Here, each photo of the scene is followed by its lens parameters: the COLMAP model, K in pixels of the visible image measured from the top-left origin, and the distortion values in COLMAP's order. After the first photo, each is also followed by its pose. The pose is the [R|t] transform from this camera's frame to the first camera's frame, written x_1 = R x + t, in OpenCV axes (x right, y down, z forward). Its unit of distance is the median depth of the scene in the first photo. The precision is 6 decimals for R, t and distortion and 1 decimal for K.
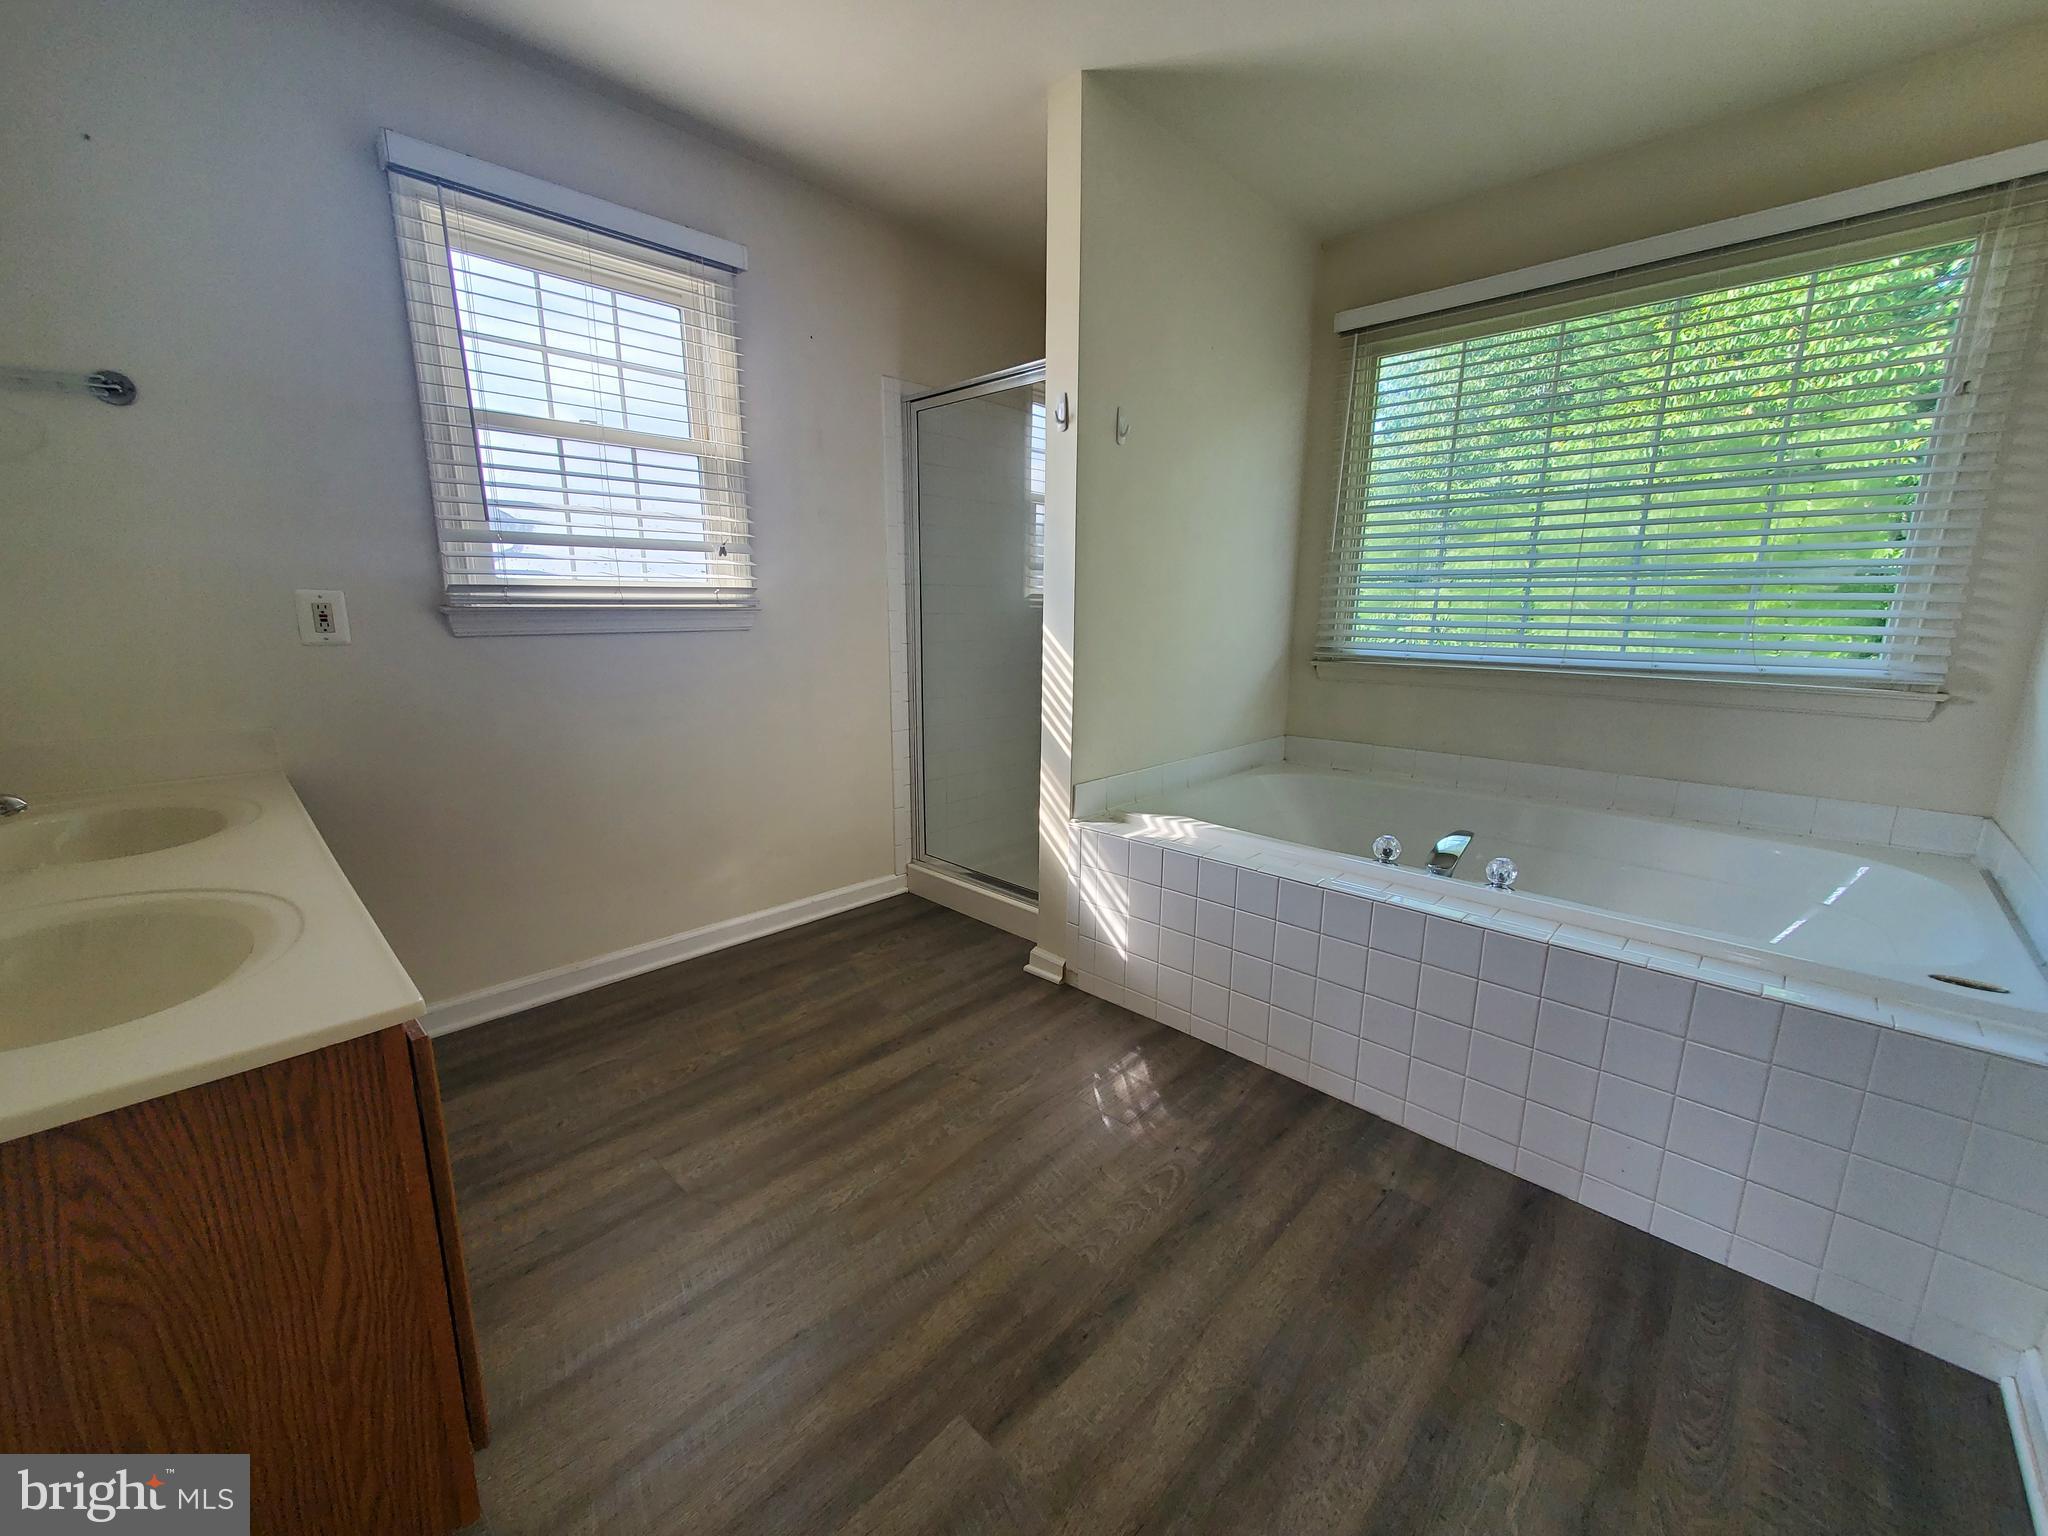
lens RADIAL K [[808.8, 0, 1025.6], [0, 808.8, 770.3], [0, 0, 1]] dist [0.004124, 0.000512]
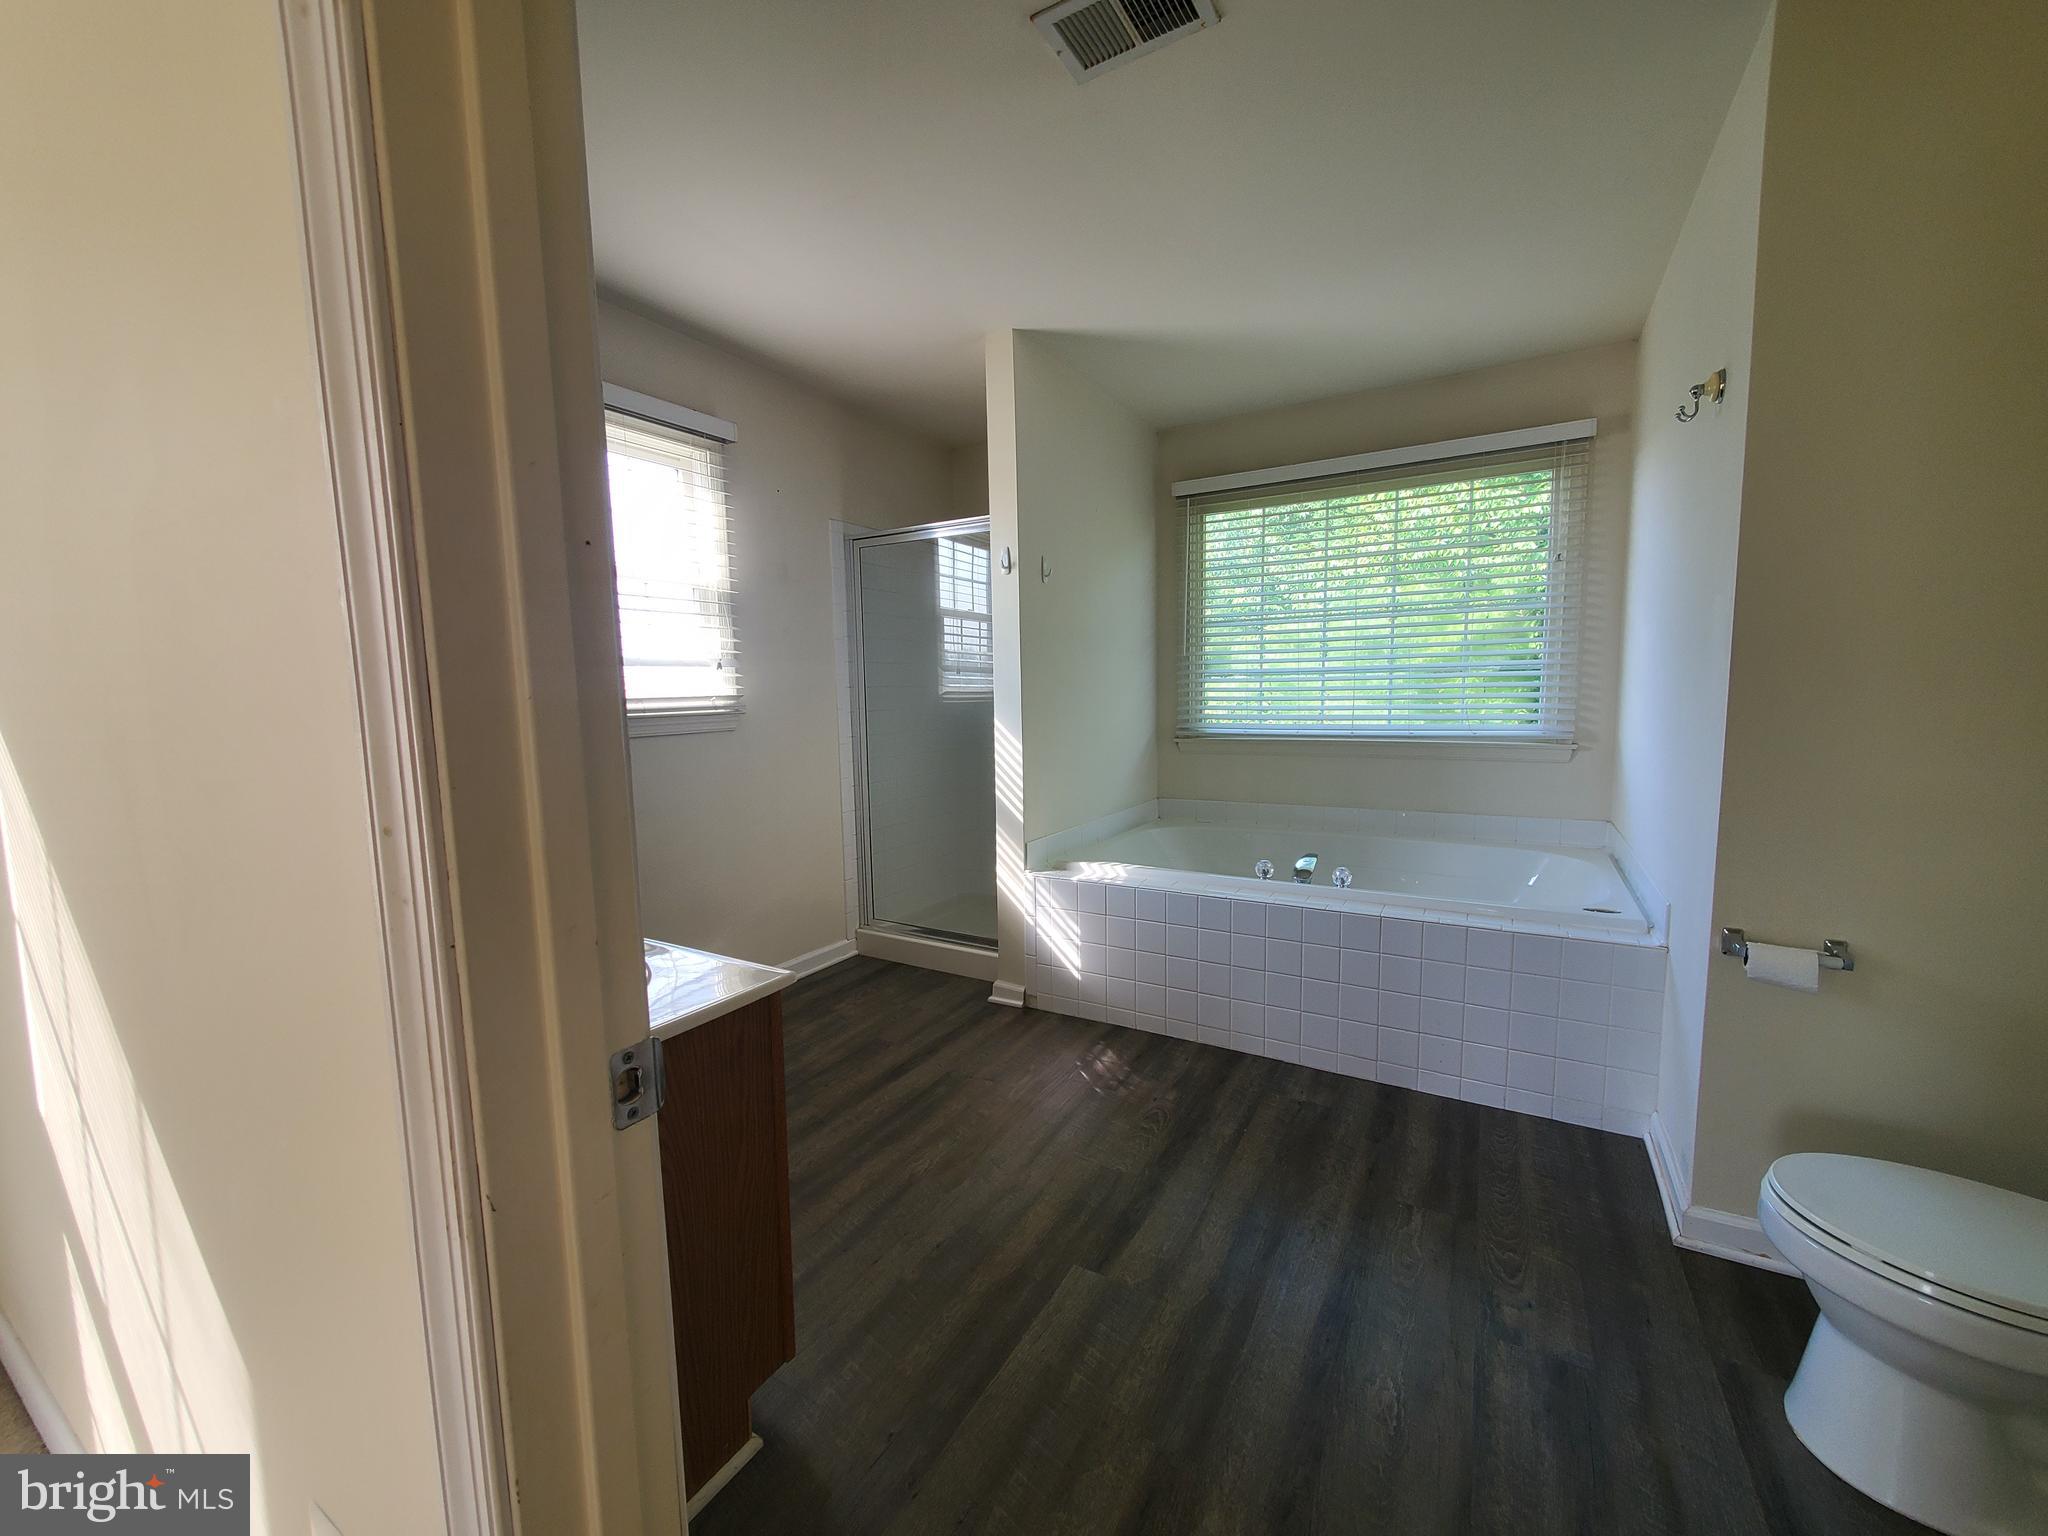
lens RADIAL K [[808.8, 0, 1022.1], [0, 808.8, 768.4], [0, 0, 1]] dist [0.004124, 0.000512]
pose [[0.972776, -0.045741, 0.227189, -0.247553], [0.069494, 0.992789, -0.097678, 0.027603], [-0.221083, 0.110807, 0.968940, -0.256840]]
